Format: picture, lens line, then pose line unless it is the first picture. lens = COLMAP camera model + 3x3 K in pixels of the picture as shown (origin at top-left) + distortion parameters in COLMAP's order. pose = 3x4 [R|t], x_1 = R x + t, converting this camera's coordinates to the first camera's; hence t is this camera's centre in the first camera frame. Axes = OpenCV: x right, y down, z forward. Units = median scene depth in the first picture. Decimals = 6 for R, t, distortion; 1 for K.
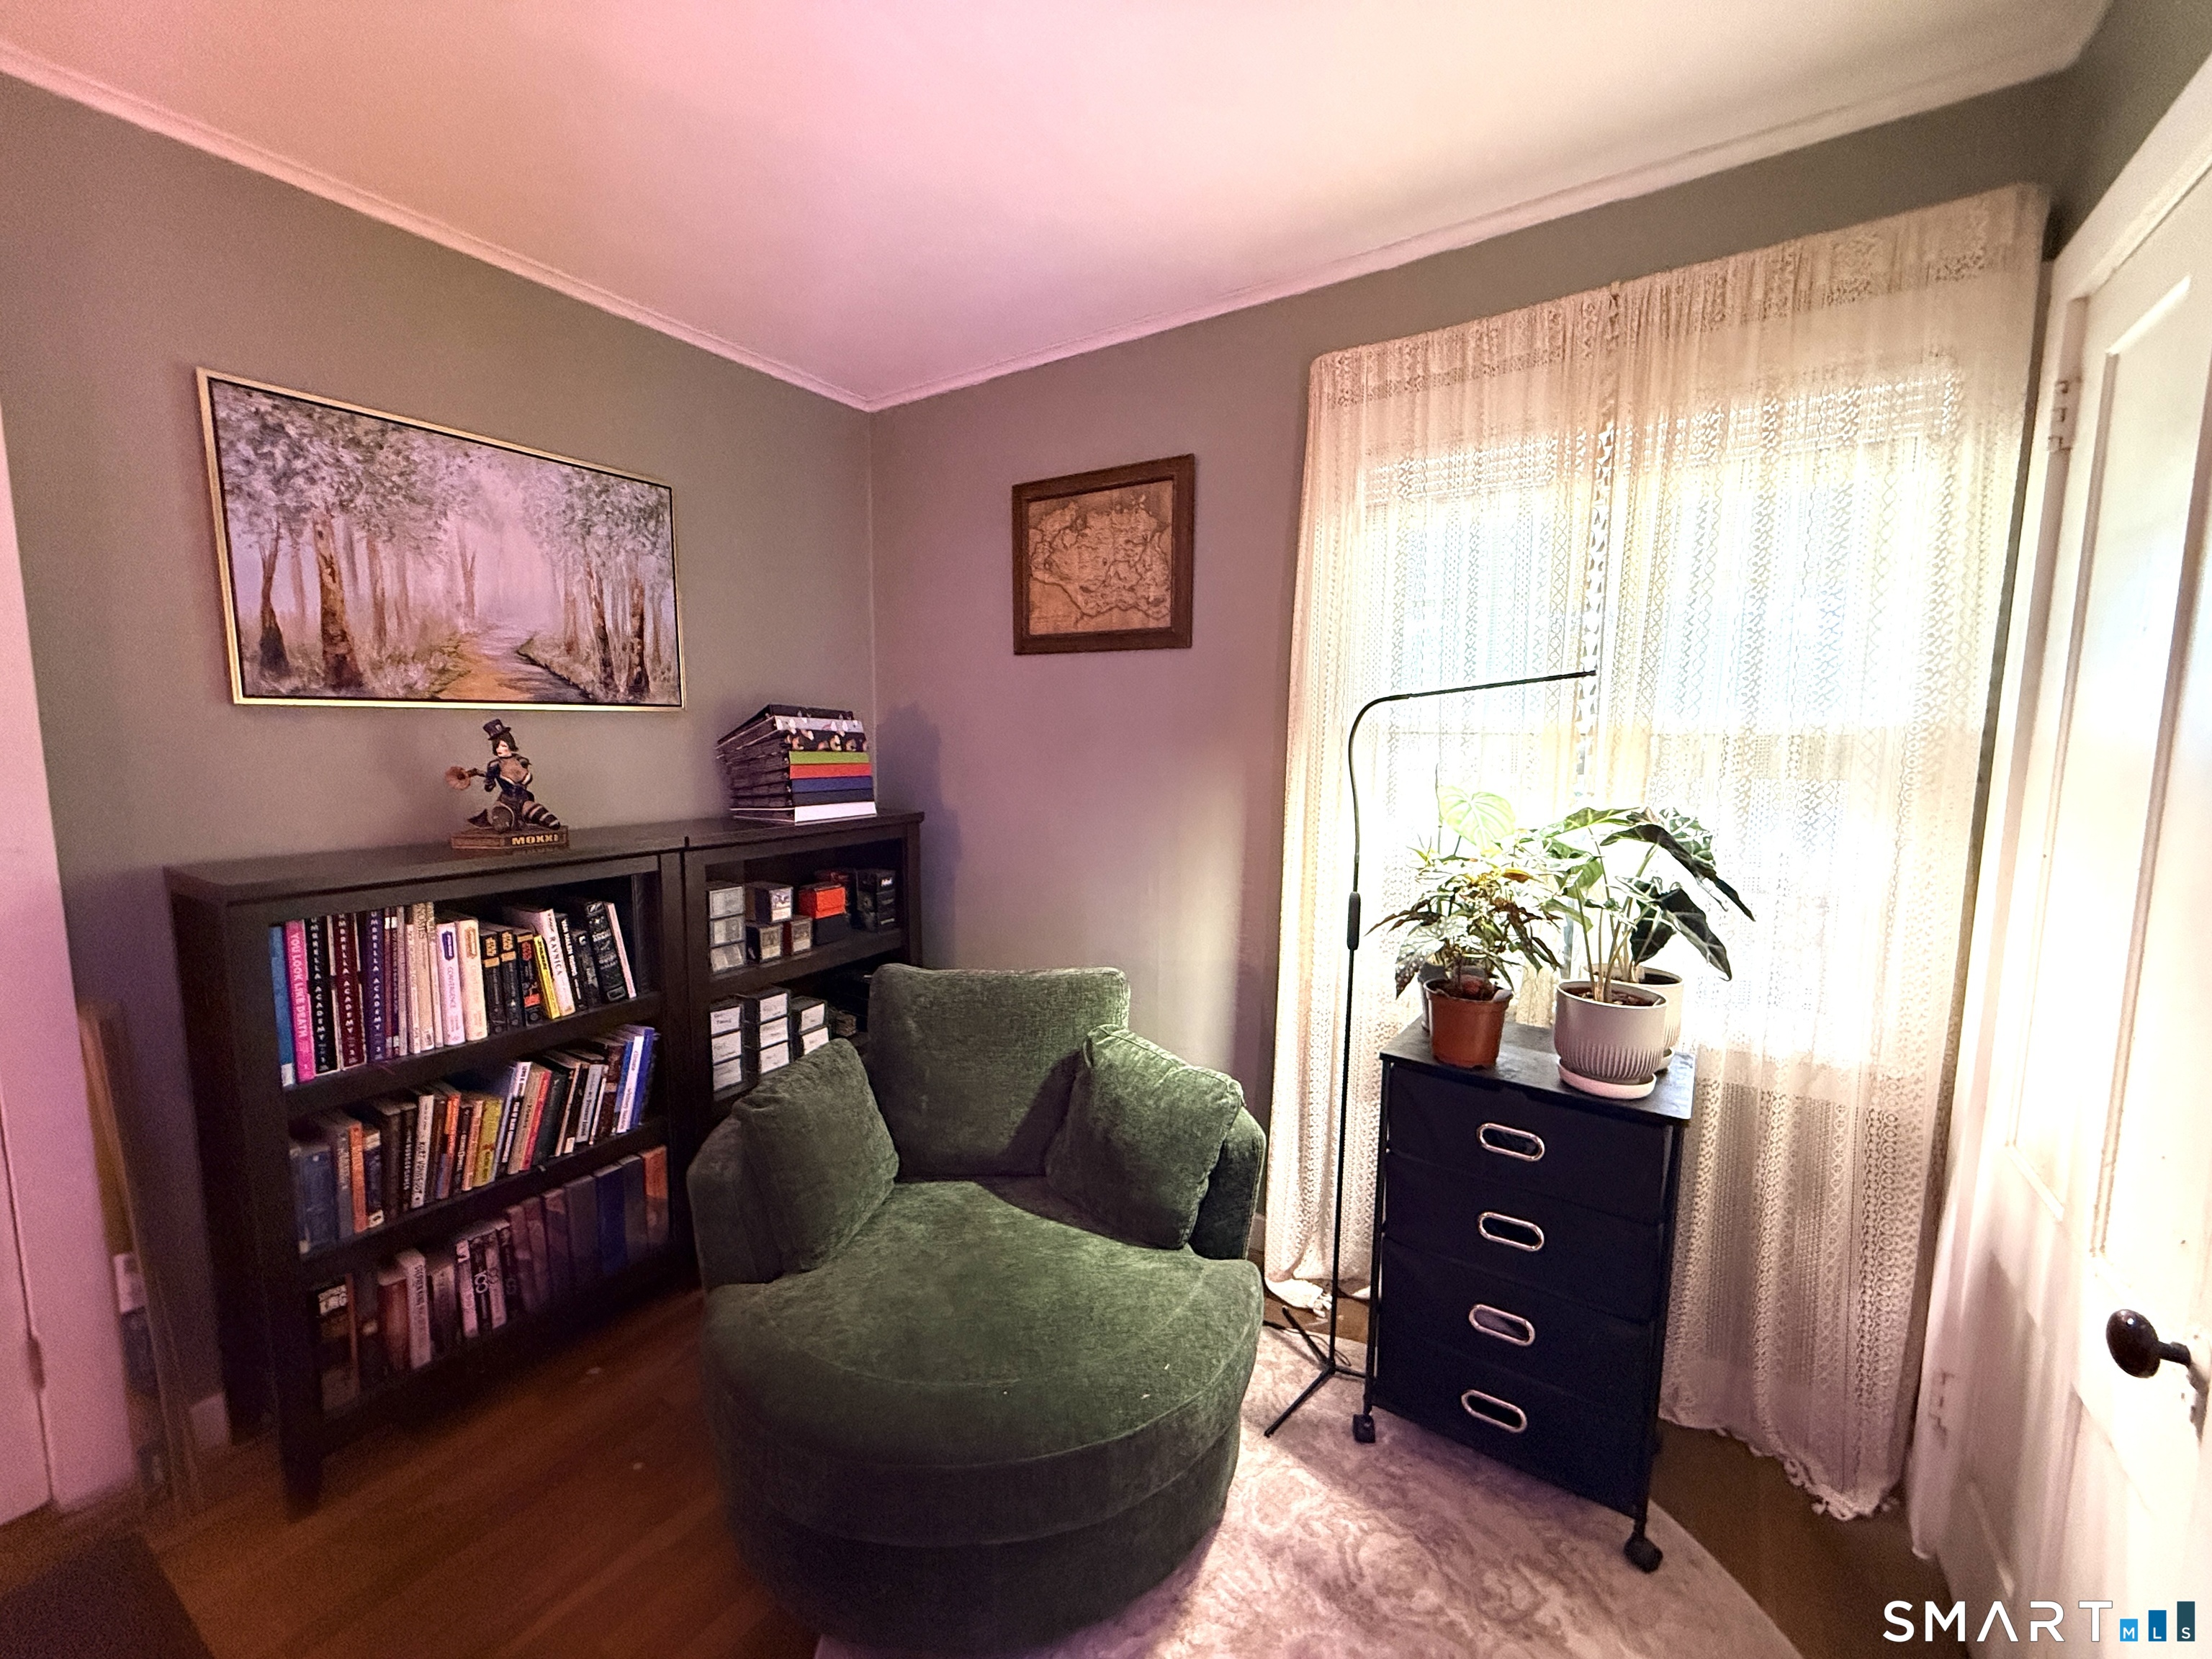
lens RADIAL K [[881.6, 0, 1101.4], [0, 881.6, 831.6], [0, 0, 1]] dist [-0.002186, -0.000455]
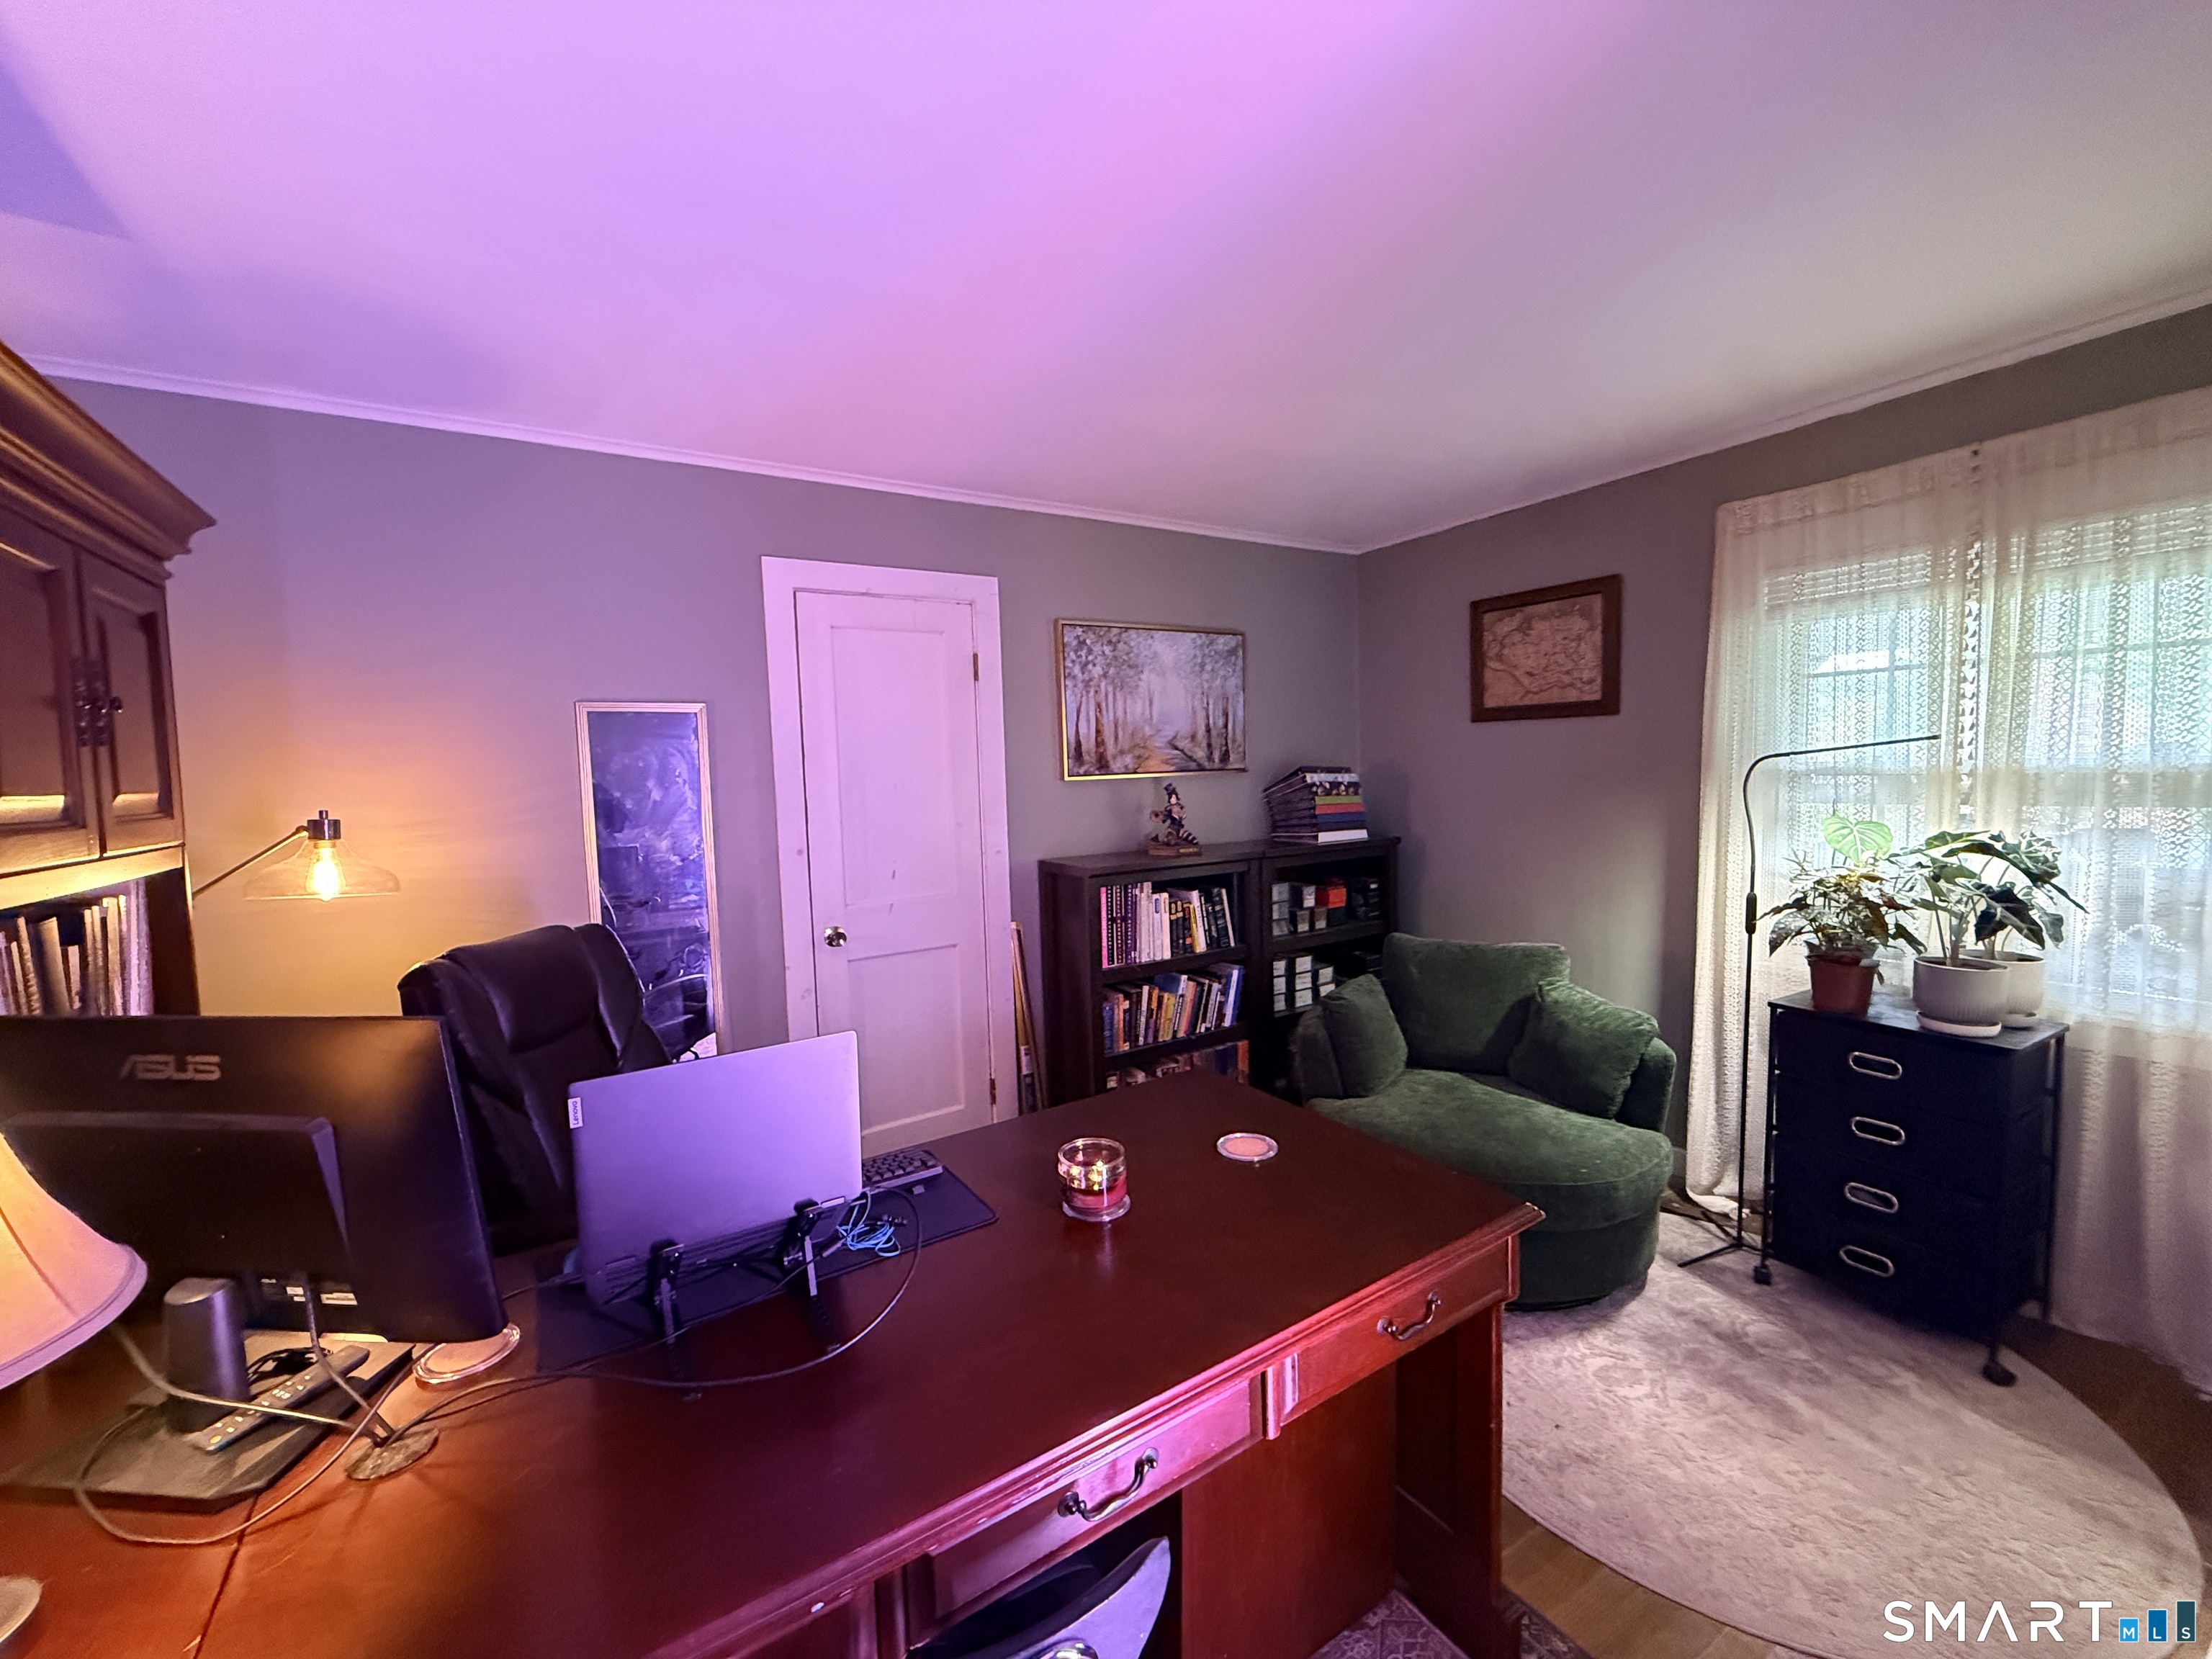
lens RADIAL K [[881.6, 0, 1096.3], [0, 881.6, 826.1], [0, 0, 1]] dist [-0.002186, -0.000455]
pose [[0.899812, -0.003644, -0.436262, -0.039580], [-0.014224, 0.999189, -0.037683, 0.031732], [0.436045, 0.040113, 0.899030, -0.727157]]
